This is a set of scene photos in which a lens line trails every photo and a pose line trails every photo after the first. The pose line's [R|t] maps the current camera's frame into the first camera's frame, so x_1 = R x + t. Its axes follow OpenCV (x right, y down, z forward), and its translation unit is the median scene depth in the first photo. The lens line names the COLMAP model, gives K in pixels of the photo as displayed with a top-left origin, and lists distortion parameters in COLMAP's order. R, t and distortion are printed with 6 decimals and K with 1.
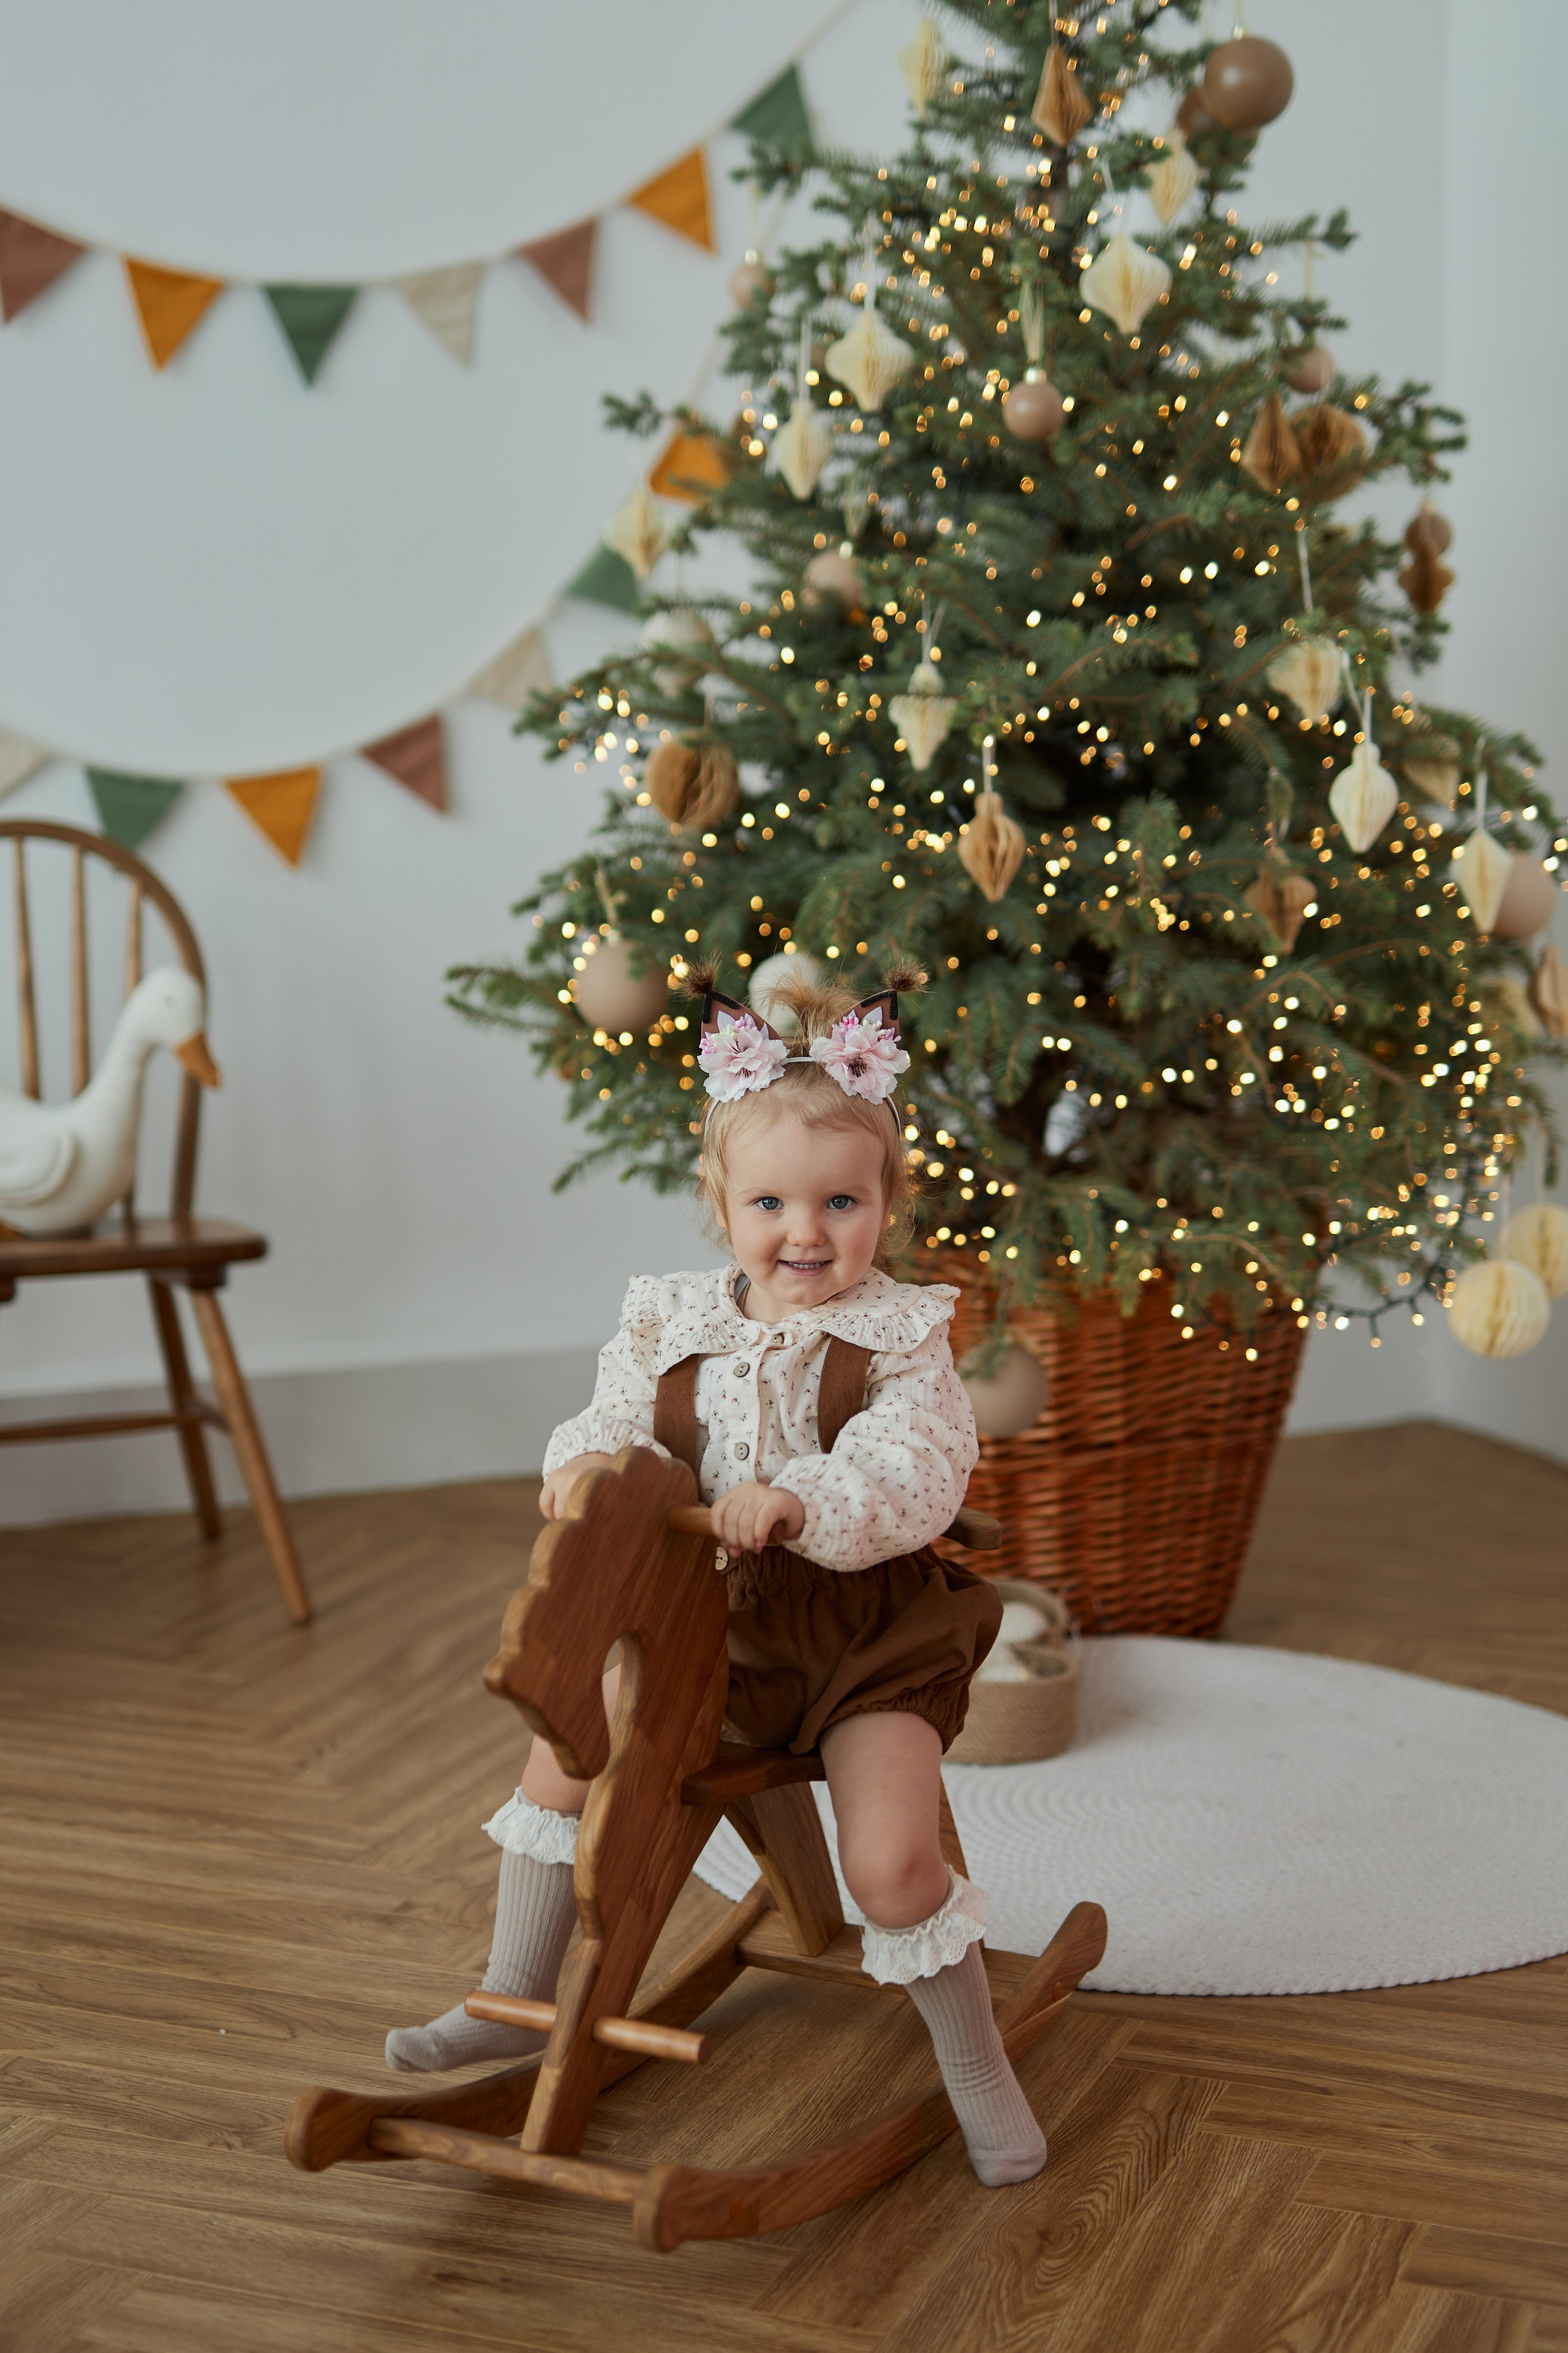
lens RADIAL K [[3629.5, 0, 788.6], [0, 3629.5, 1126.4], [0, 0, 1]] dist [-0.010183, 0.070674]
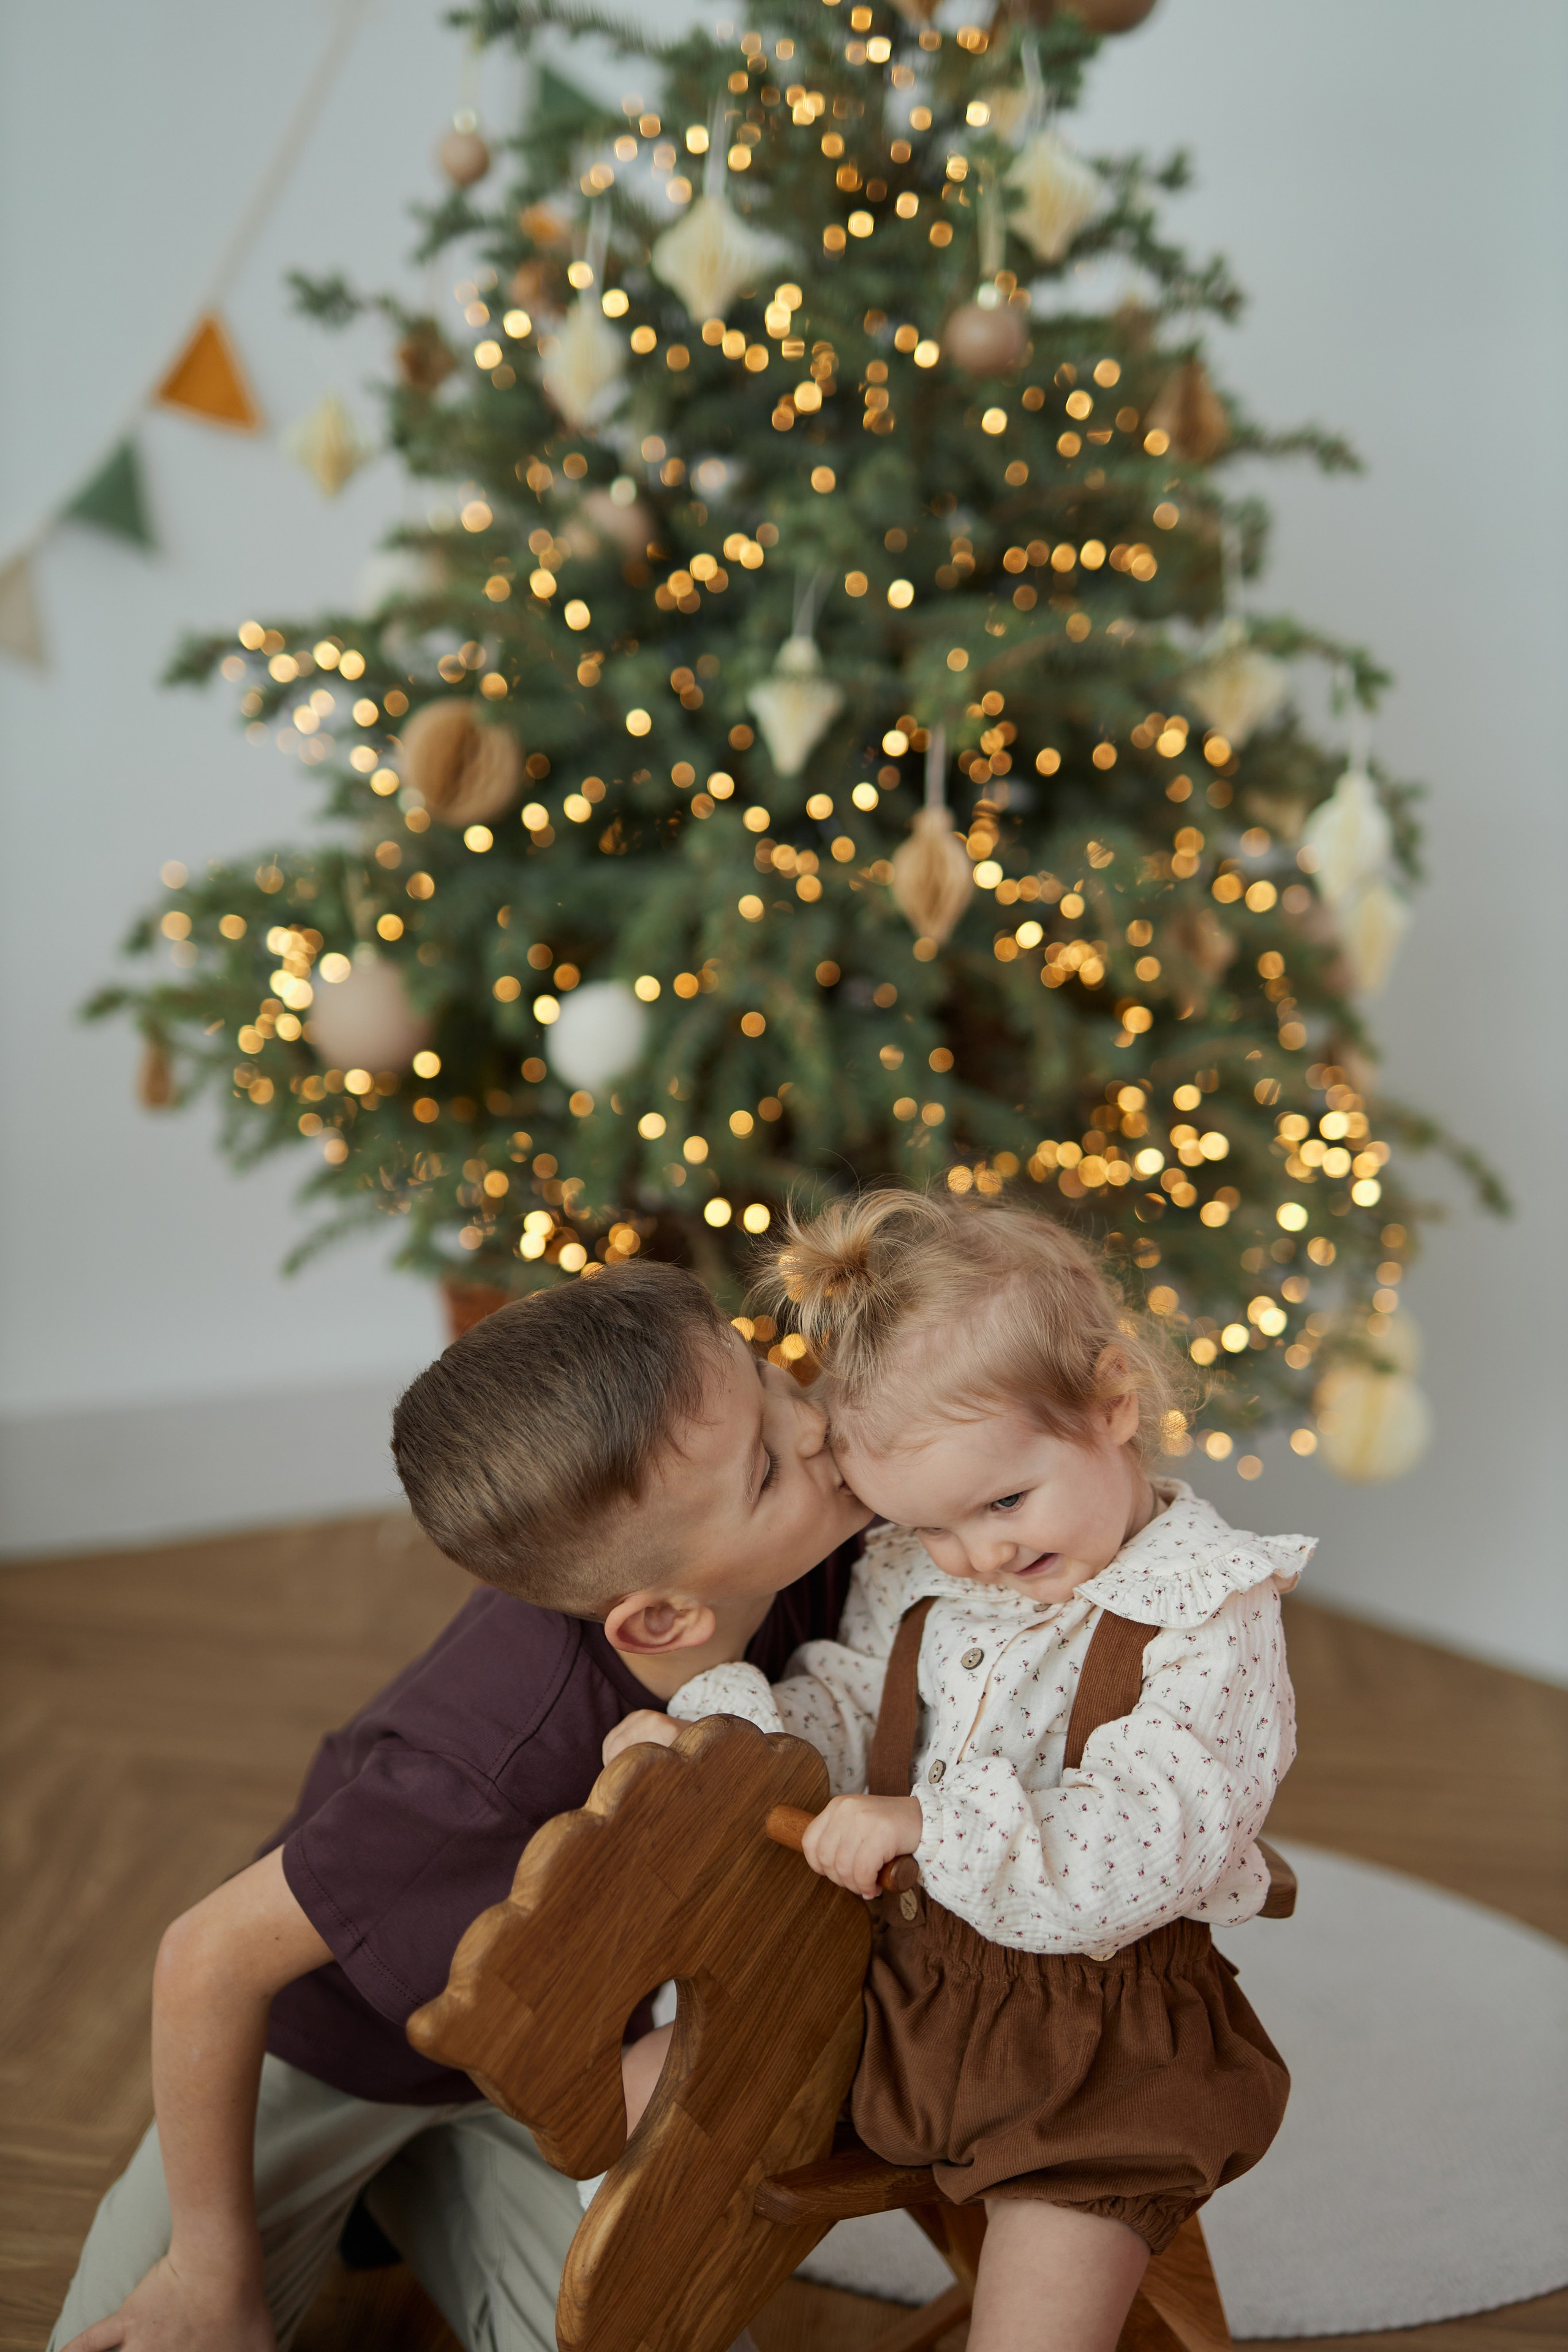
lens RADIAL K [[3245.3, 0, 784.0], [0, 3245.3, 1176.0], [0, 0, 1]] dist [-0.004936, -0.011310]
pose [[0.941985, 0.020750, 0.335013, -0.203843], [-0.033532, 0.998912, 0.032414, -0.031222], [-0.333976, -0.041768, 0.941656, 0.309542]]
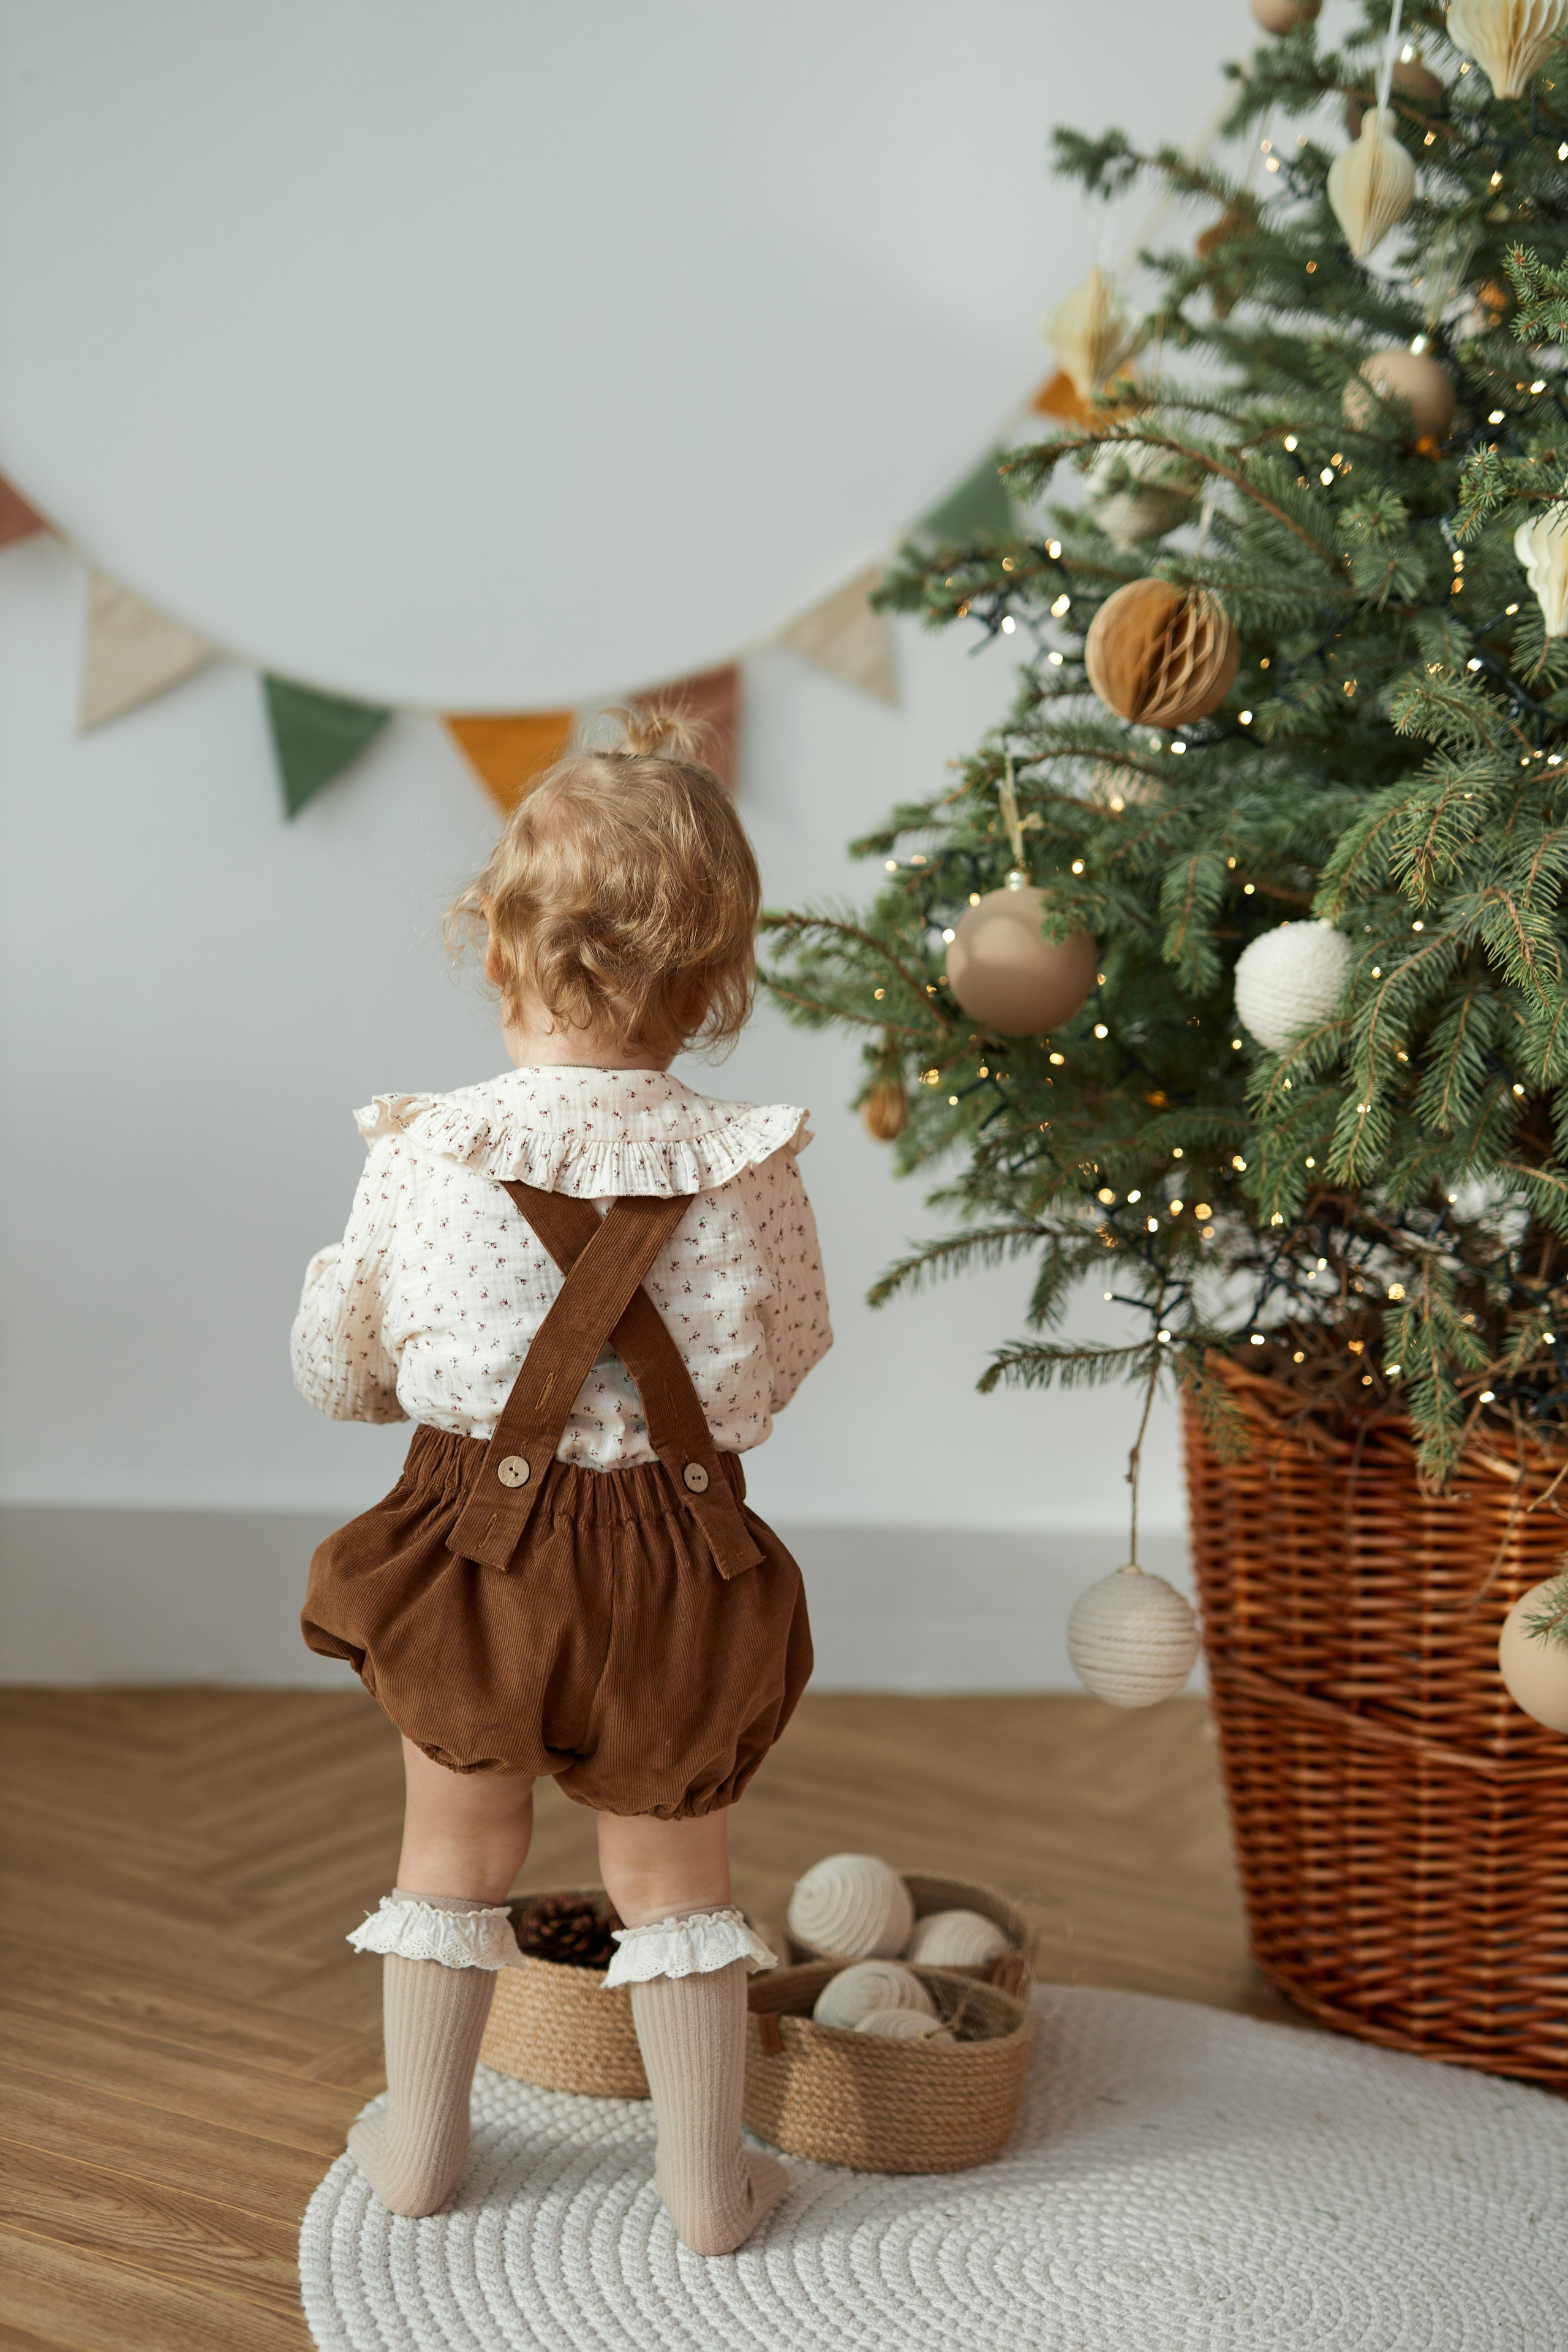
lens RADIAL K [[3245.2, 0, 781.0], [0, 3245.2, 1193.0], [0, 0, 1]] dist [-0.010014, 0.057190]
pose [[0.993518, 0.103144, -0.047789, -0.058239], [-0.105409, 0.993290, -0.047572, 0.035148], [0.042562, 0.052301, 0.997724, 0.443411]]
